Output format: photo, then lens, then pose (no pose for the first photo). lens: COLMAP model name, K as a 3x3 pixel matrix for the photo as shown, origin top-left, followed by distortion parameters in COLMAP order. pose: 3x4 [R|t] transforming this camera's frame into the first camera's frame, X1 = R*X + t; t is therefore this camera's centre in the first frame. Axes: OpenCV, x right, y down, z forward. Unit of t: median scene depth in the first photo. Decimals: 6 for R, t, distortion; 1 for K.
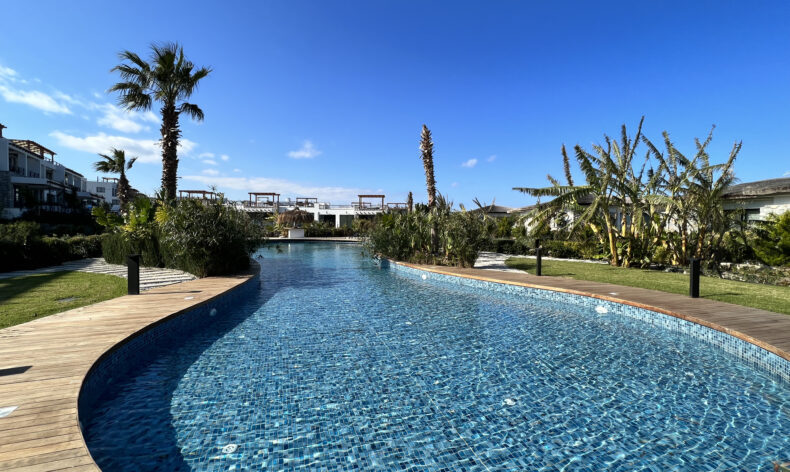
lens RADIAL K [[341.4, 0, 389.1], [0, 341.4, 234.4], [0, 0, 1]] dist [-0.000408, -0.000069]
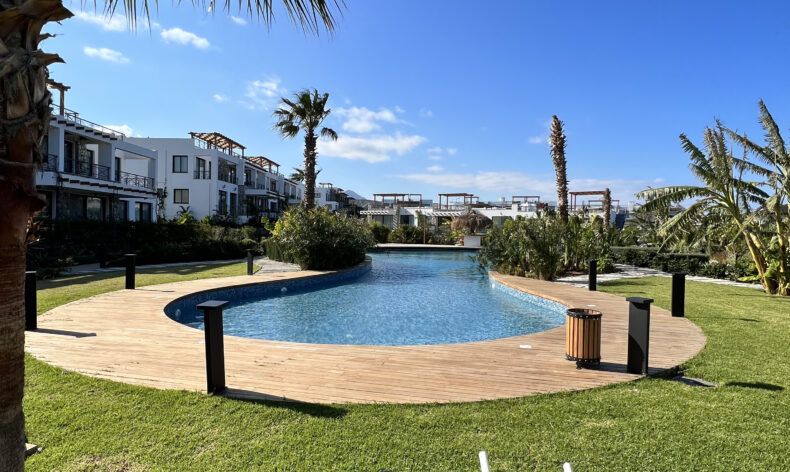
lens RADIAL K [[455.7, 0, 395.0], [0, 455.7, 236.0], [0, 0, 1]] dist [0.001860, -0.000282]
pose [[0.848815, 0.014259, -0.528498, 0.369360], [-0.023415, 0.999669, -0.010636, 0.001938], [0.528172, 0.021403, 0.848868, -0.168689]]
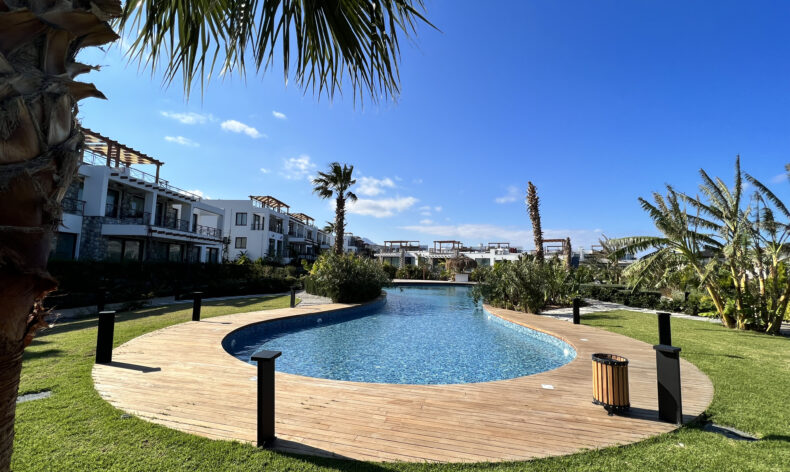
lens RADIAL K [[341.4, 0, 389.1], [0, 341.4, 234.4], [0, 0, 1]] dist [-0.000408, -0.000069]
pose [[0.834170, -0.043253, -0.549809, 0.322042], [-0.027624, 0.992392, -0.119983, -0.007384], [0.550815, 0.115274, 0.826628, -0.139071]]
